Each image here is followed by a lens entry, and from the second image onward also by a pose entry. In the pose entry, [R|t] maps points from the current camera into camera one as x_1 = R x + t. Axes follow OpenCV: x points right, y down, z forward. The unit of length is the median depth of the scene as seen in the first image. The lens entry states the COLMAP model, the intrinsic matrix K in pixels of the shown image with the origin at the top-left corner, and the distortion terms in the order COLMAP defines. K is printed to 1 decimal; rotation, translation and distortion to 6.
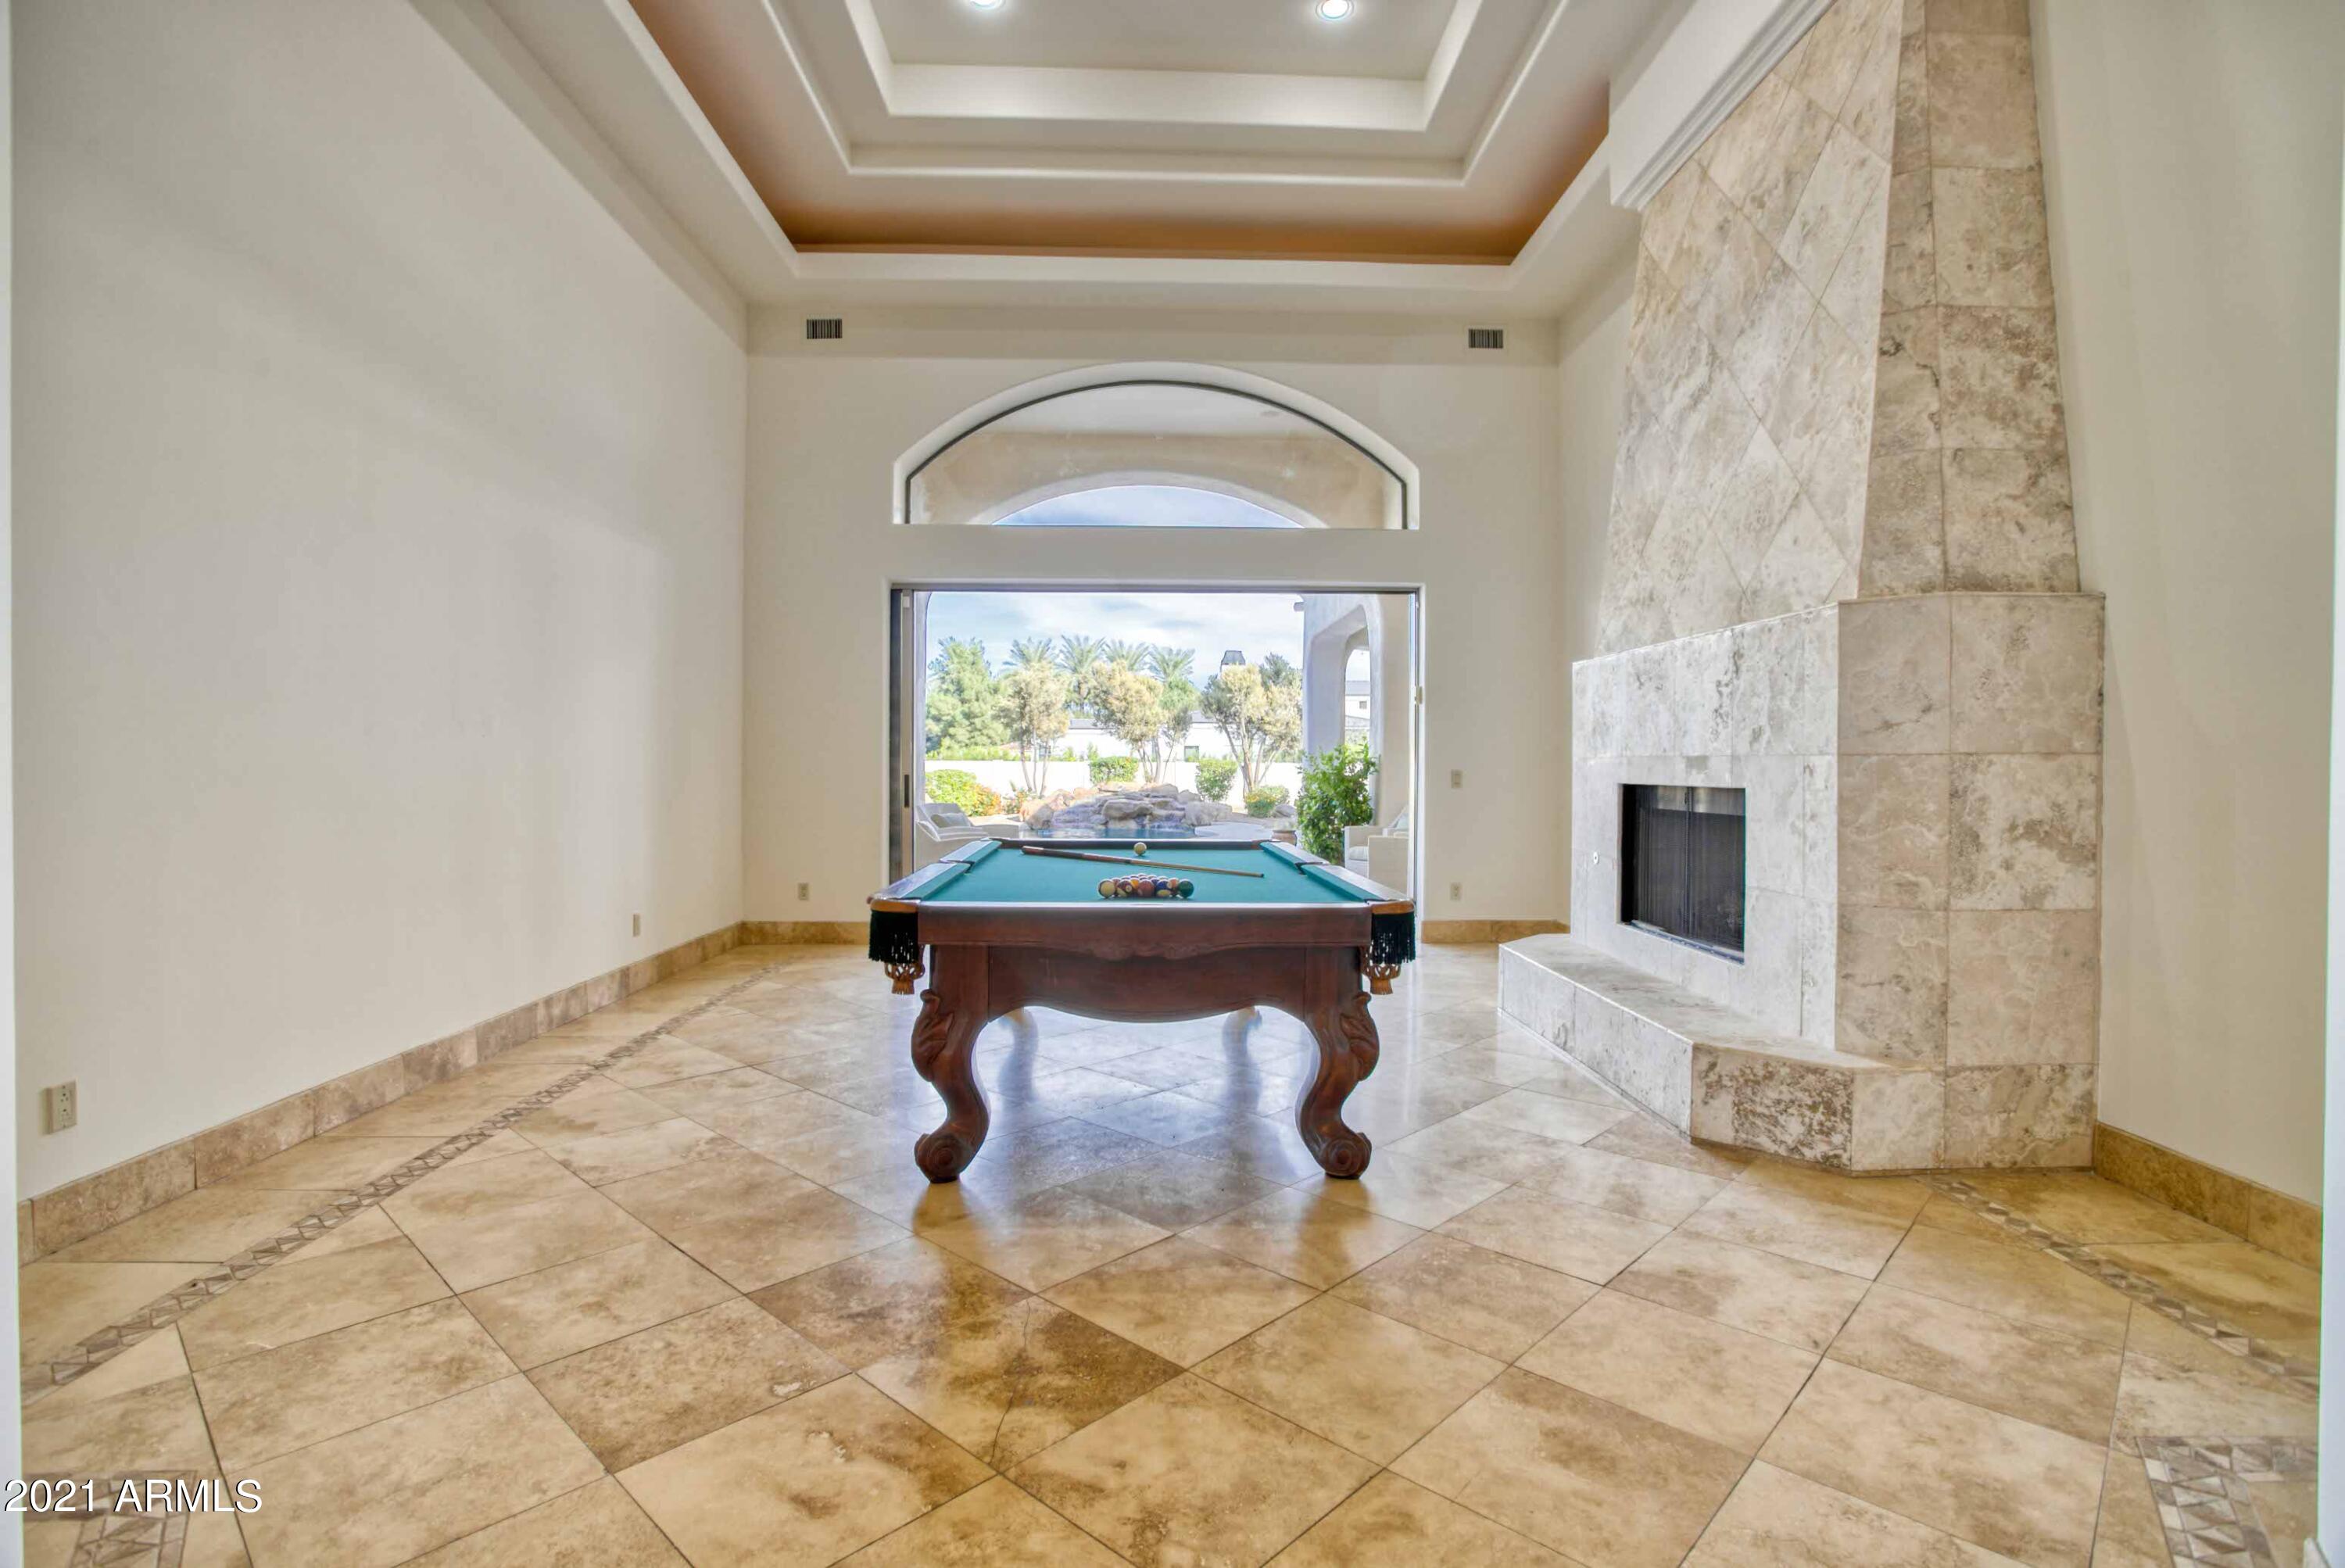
lens RADIAL K [[1134.0, 0, 1181.7], [0, 1134.0, 772.1], [0, 0, 1]] dist [-0.000245, 0.000360]
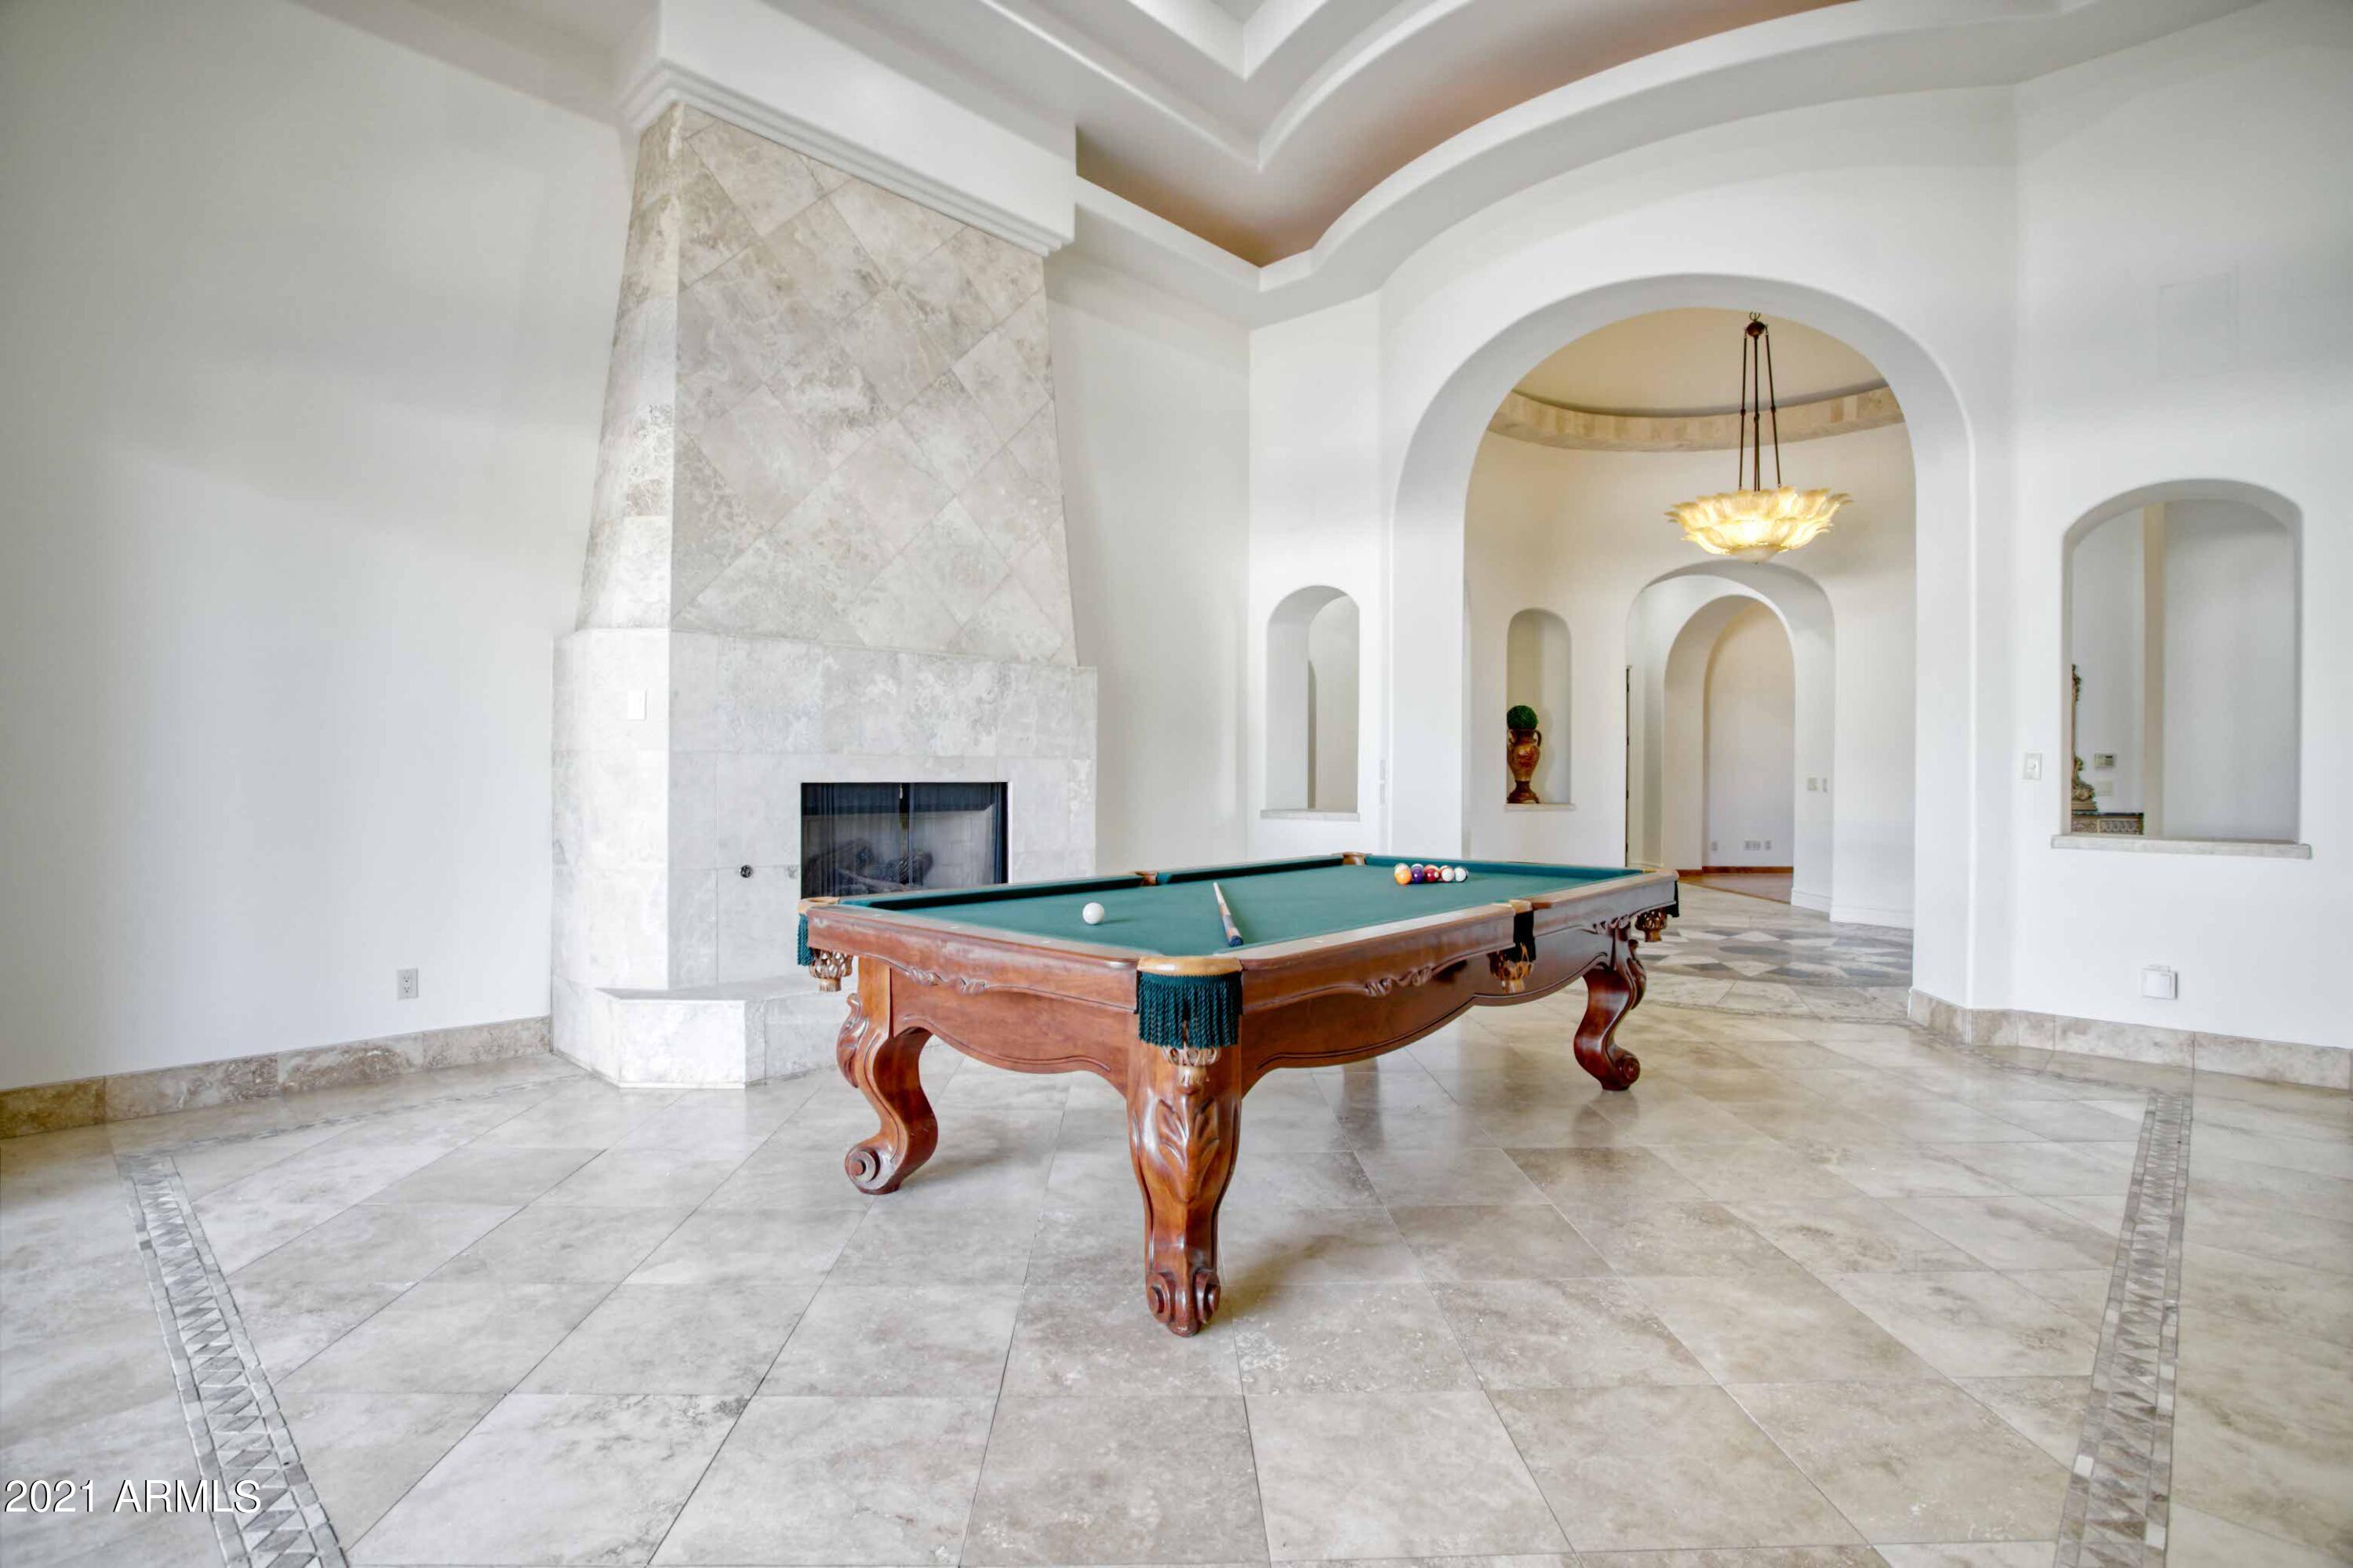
lens RADIAL K [[1137.9, 0, 1192.1], [0, 1137.9, 782.5], [0, 0, 1]] dist [-0.000245, 0.000360]
pose [[-0.712916, -0.016710, 0.701050, -0.705218], [-0.004760, 0.999808, 0.018991, -0.012400], [-0.701233, 0.010202, -0.712859, 2.066418]]
